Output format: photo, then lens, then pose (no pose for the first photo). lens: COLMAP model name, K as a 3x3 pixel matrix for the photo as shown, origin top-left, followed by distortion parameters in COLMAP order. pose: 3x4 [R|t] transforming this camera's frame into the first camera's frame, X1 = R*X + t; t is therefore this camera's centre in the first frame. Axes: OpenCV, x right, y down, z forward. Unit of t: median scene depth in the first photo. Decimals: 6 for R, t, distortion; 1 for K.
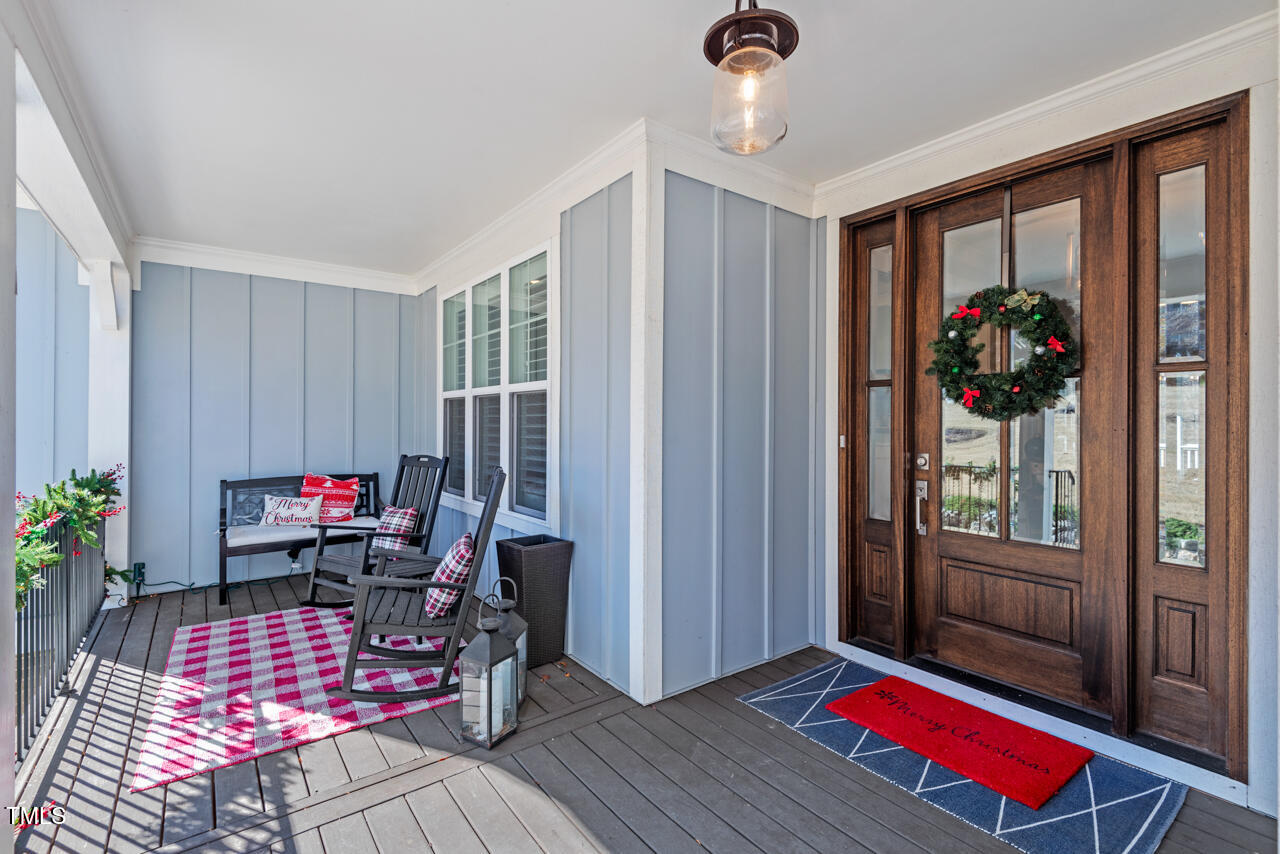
lens RADIAL K [[578.9, 0, 640.8], [0, 578.9, 431.1], [0, 0, 1]] dist [0.000304, -0.000479]
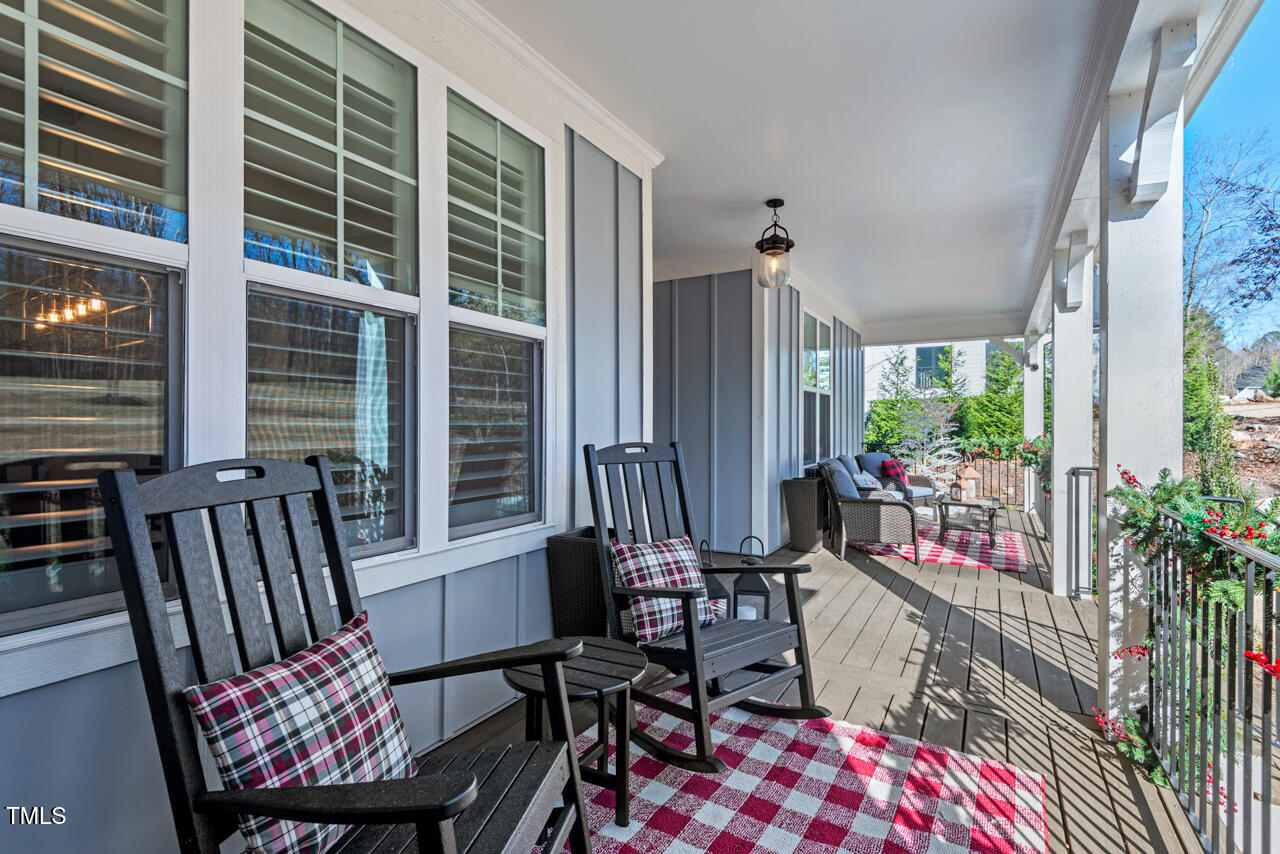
lens RADIAL K [[578.9, 0, 641.6], [0, 578.9, 418.6], [0, 0, 1]] dist [0.000304, -0.000479]
pose [[-0.365813, -0.007152, 0.930661, -1.344165], [0.000987, 0.999967, 0.008072, 0.036603], [-0.930688, 0.003872, -0.365793, 1.731132]]
